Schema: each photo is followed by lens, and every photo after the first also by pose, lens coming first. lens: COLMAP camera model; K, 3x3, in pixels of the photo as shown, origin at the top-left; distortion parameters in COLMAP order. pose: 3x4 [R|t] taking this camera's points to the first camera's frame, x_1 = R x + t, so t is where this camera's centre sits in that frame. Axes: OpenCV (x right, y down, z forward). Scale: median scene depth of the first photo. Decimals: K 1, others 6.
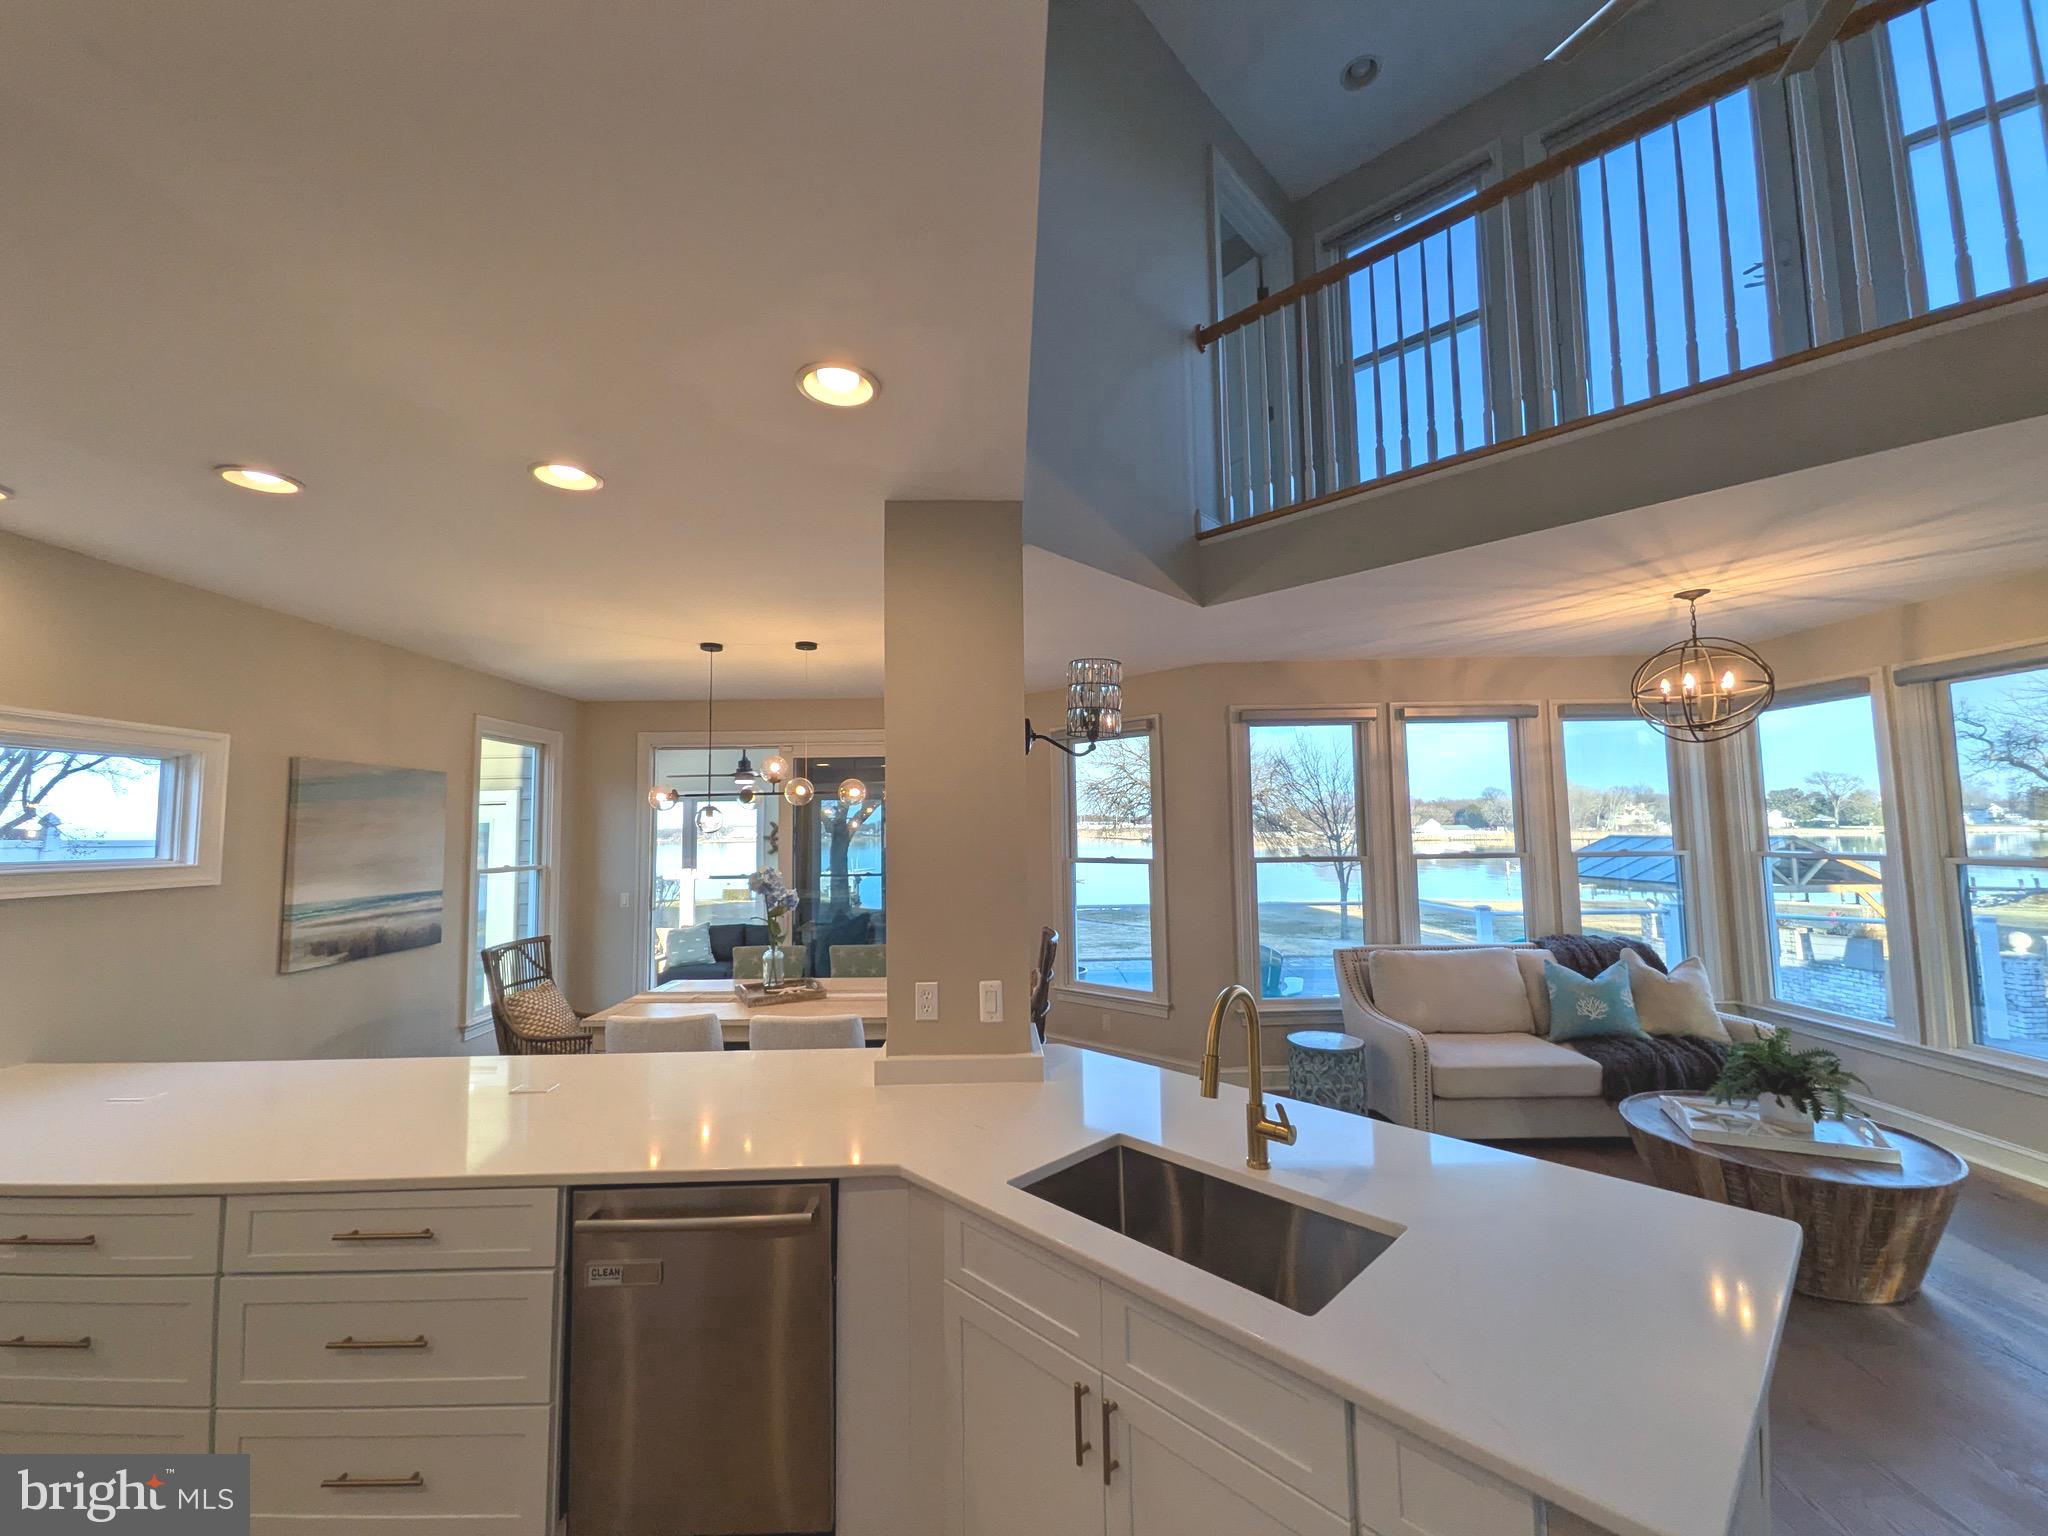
lens RADIAL K [[805.9, 0, 1018.6], [0, 805.9, 772.1], [0, 0, 1]] dist [0.009514, -0.002420]
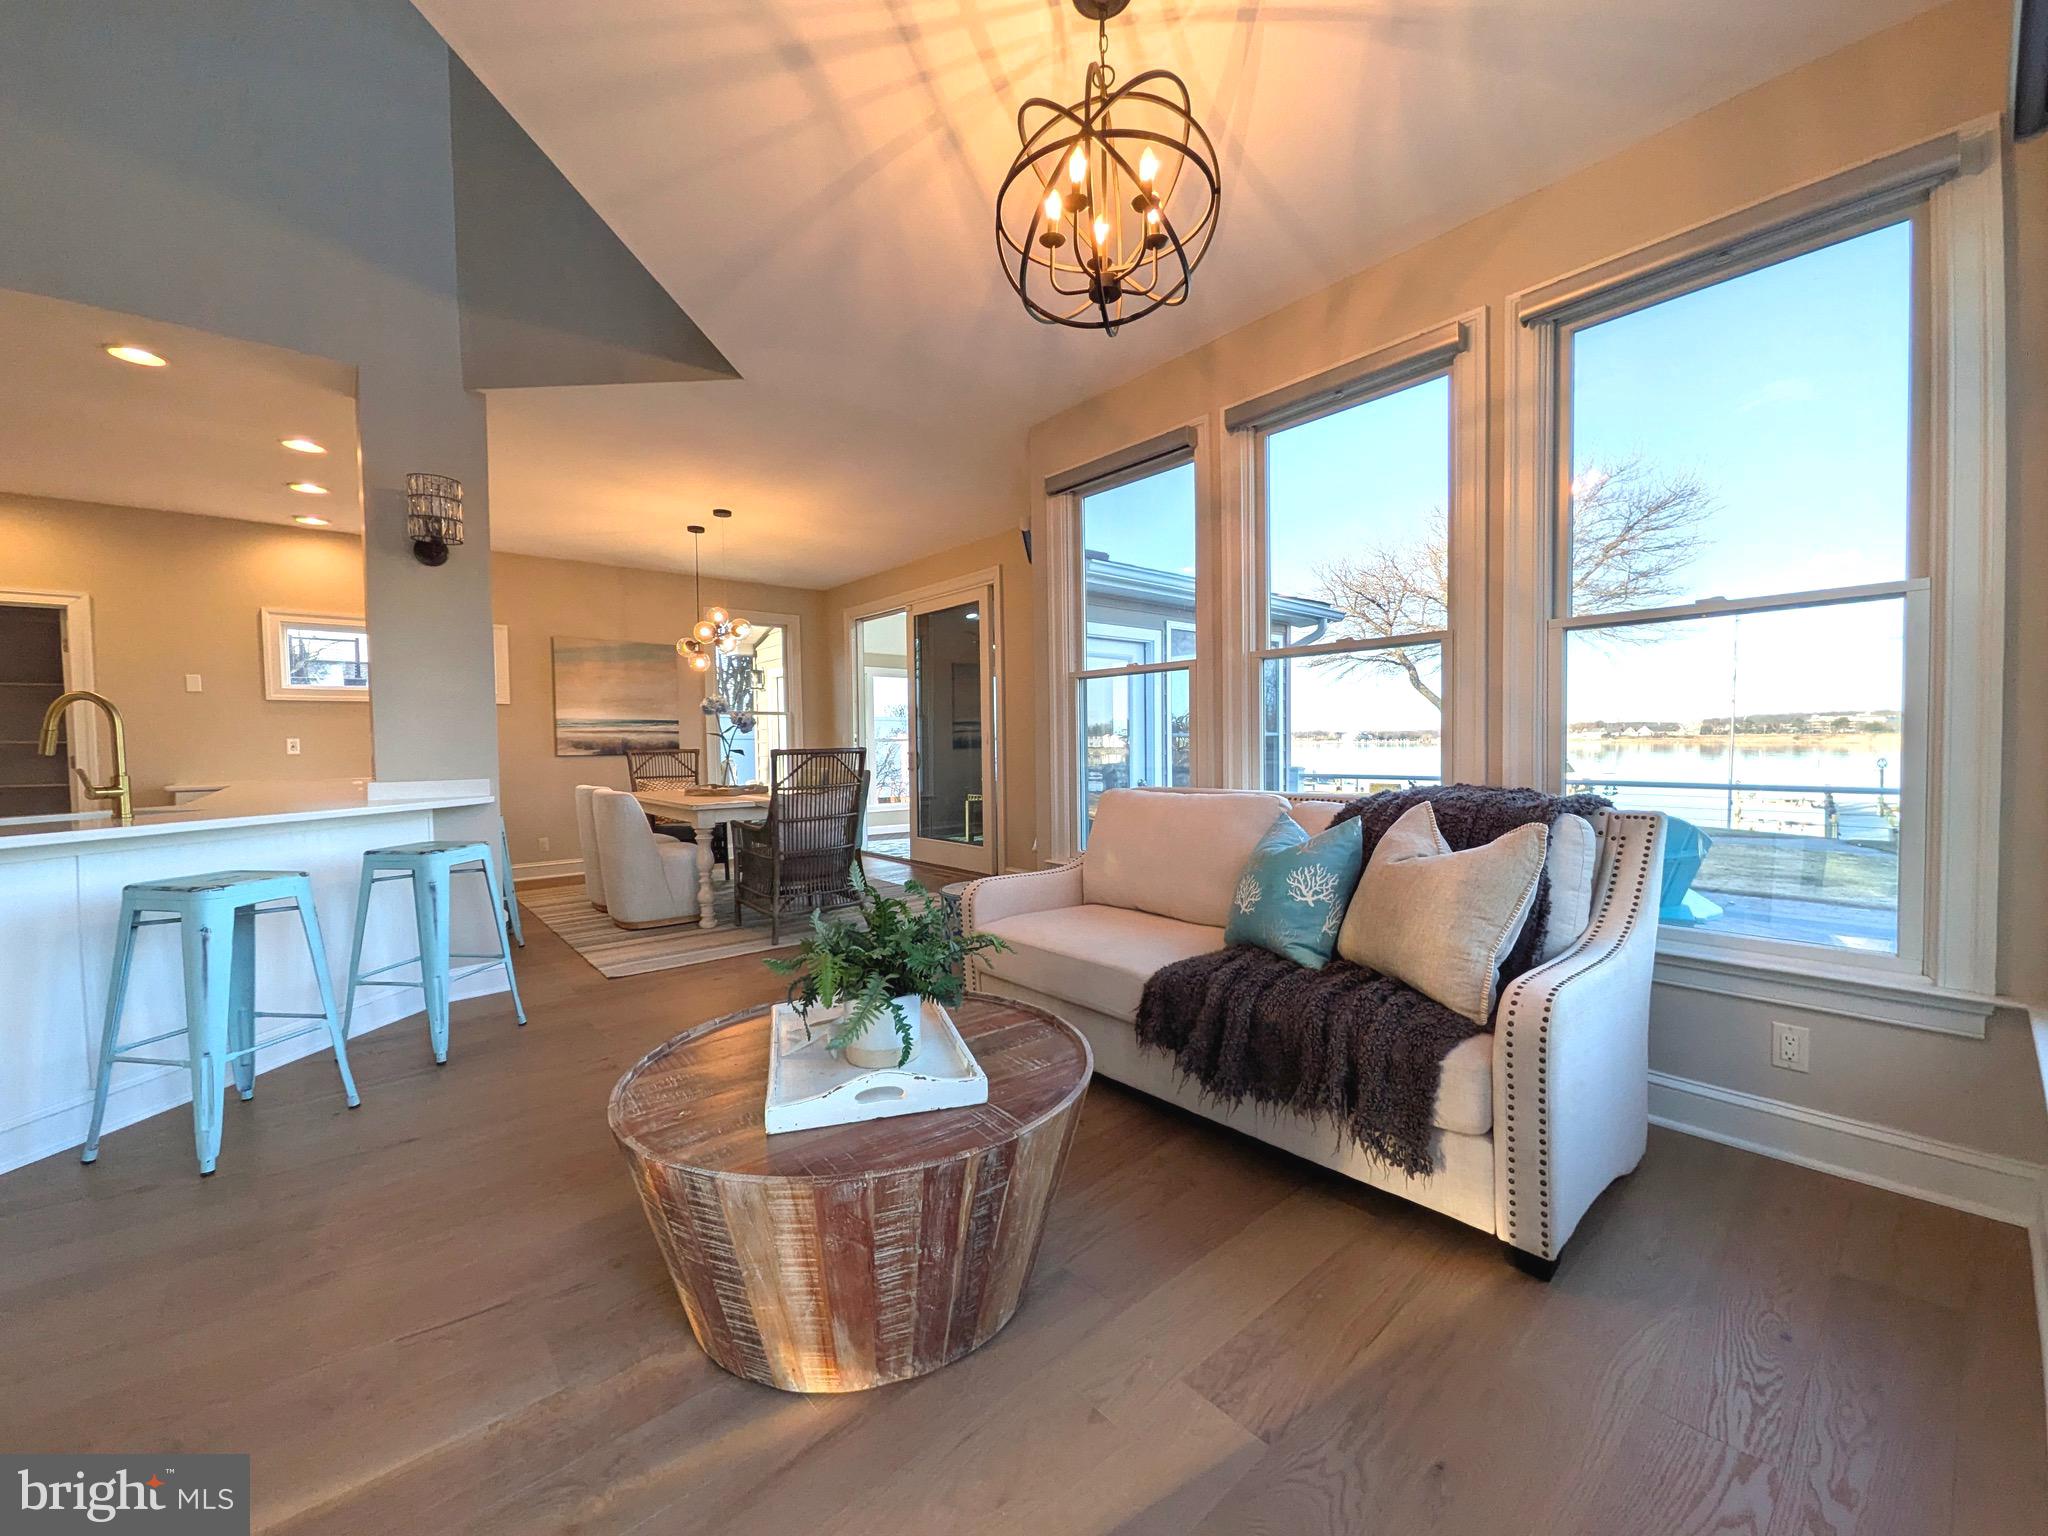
lens RADIAL K [[805.9, 0, 1019.9], [0, 805.9, 773.3], [0, 0, 1]] dist [0.009514, -0.002420]
pose [[0.644090, 0.036000, -0.764102, 0.964017], [0.058520, 0.993646, 0.096143, 0.142147], [0.762708, -0.106640, 0.637891, 0.516255]]
